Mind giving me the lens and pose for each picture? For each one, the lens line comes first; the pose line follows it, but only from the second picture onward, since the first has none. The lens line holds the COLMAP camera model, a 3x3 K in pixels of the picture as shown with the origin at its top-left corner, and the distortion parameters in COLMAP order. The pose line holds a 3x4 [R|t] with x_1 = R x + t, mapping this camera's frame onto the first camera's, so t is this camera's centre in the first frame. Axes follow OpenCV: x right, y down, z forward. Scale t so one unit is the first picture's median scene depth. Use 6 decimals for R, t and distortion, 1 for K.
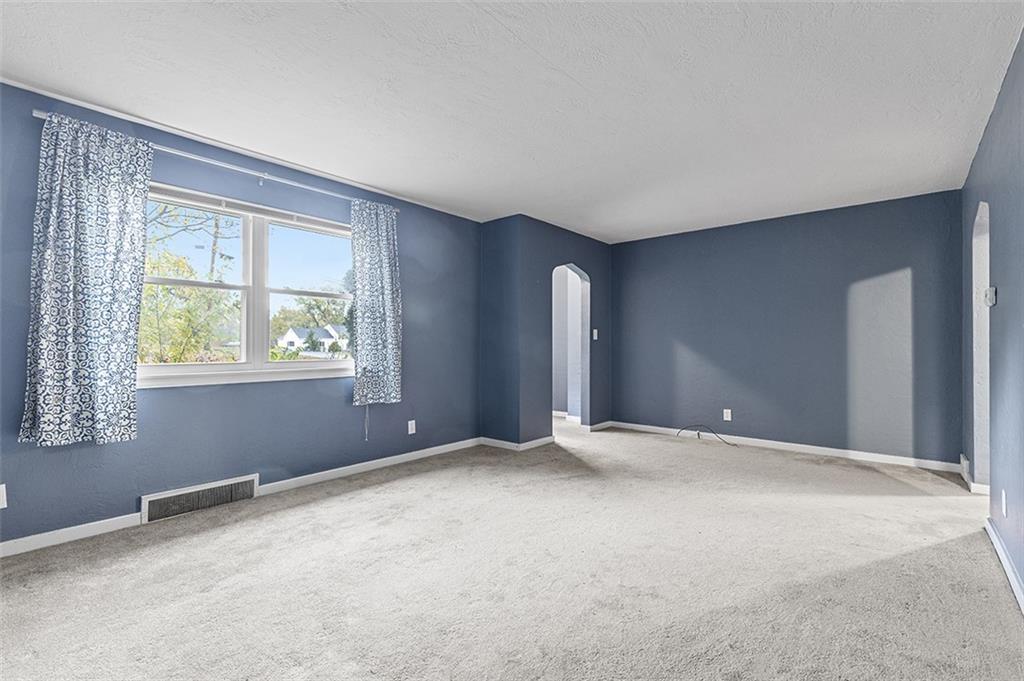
lens RADIAL K [[459.8, 0, 511.4], [0, 459.8, 341.4], [0, 0, 1]] dist [0.010738, -0.001789]
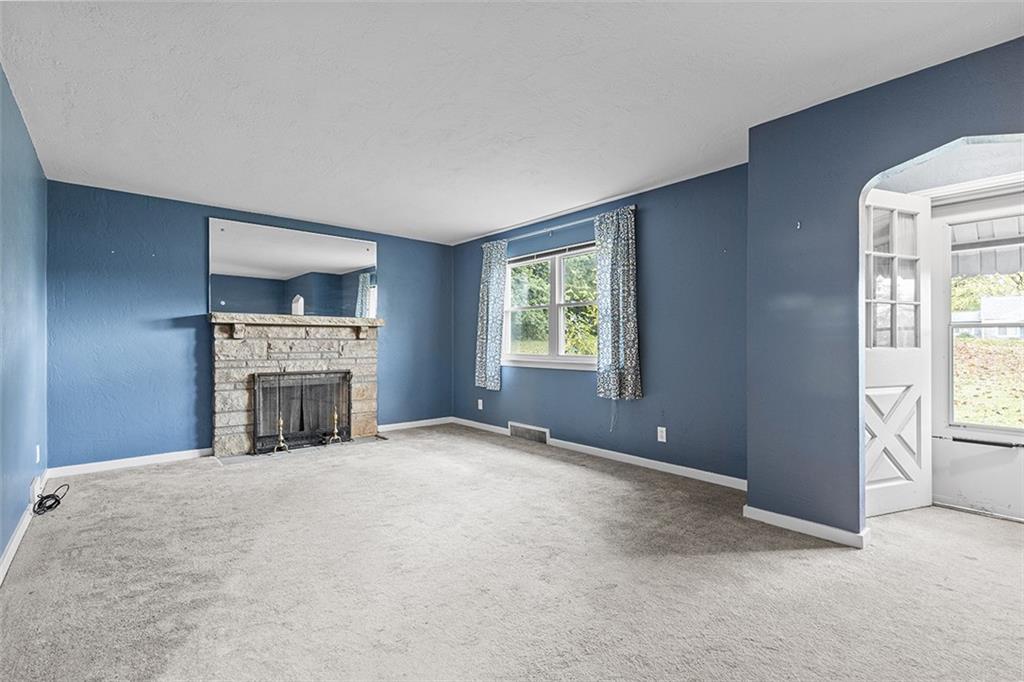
lens RADIAL K [[459.8, 0, 513.2], [0, 459.8, 341.2], [0, 0, 1]] dist [0.010738, -0.001789]
pose [[-0.142208, -0.003380, -0.989831, 0.911547], [0.007381, 0.999963, -0.004475, 0.005607], [0.989809, -0.007943, -0.142177, 1.058024]]
